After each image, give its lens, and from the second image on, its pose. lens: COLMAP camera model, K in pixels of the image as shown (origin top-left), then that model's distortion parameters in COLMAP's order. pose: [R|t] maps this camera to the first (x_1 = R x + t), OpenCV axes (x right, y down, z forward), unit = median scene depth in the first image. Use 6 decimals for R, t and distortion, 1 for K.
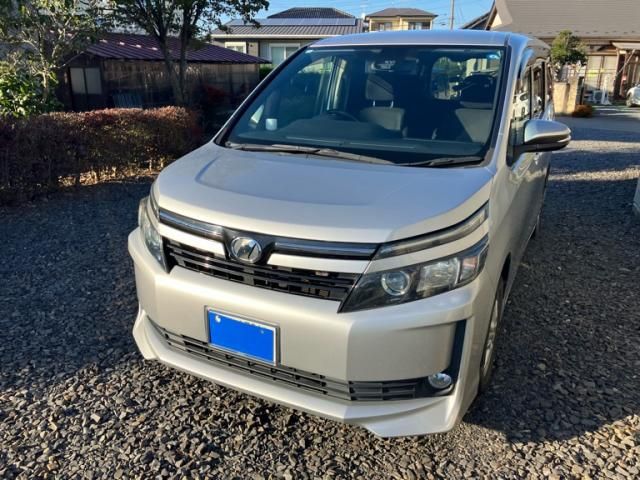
lens RADIAL K [[528.7, 0, 293.7], [0, 528.7, 229.5], [0, 0, 1]] dist [0.012536, -0.029403]
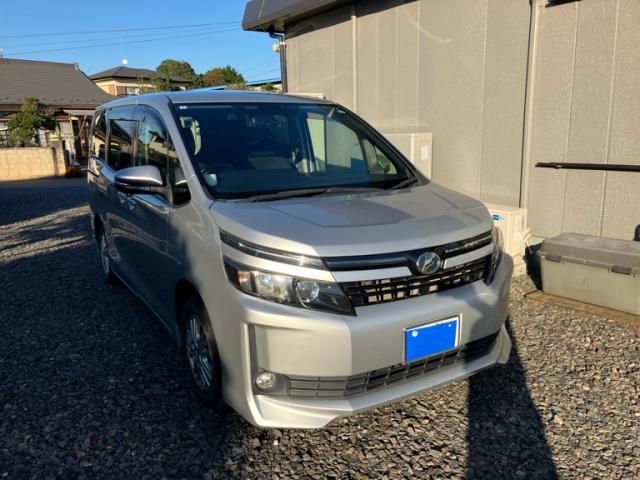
lens RADIAL K [[528.7, 0, 316.9], [0, 528.7, 237.8], [0, 0, 1]] dist [0.012536, -0.029403]
pose [[0.515571, -0.184612, 0.836723, -0.909875], [0.270551, 0.961632, 0.045464, -0.105517], [-0.813012, 0.202936, 0.545736, 0.408272]]
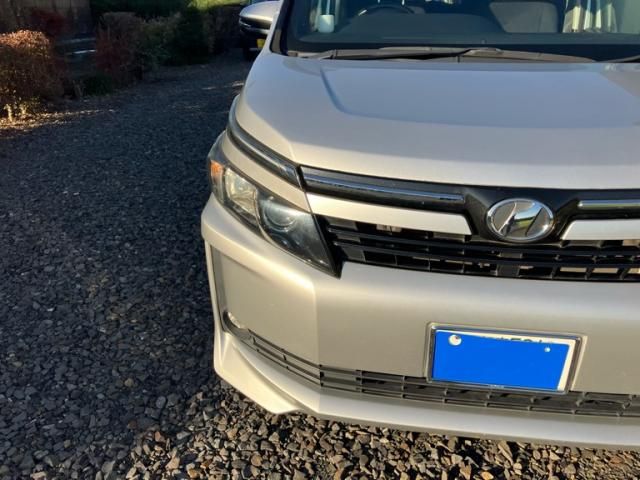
lens RADIAL K [[528.7, 0, 319.4], [0, 528.7, 243.8], [0, 0, 1]] dist [0.012536, -0.029403]
pose [[0.940584, -0.161427, 0.298735, -0.354685], [0.114902, 0.979180, 0.167342, -0.043842], [-0.319529, -0.123074, 0.939550, 0.396210]]
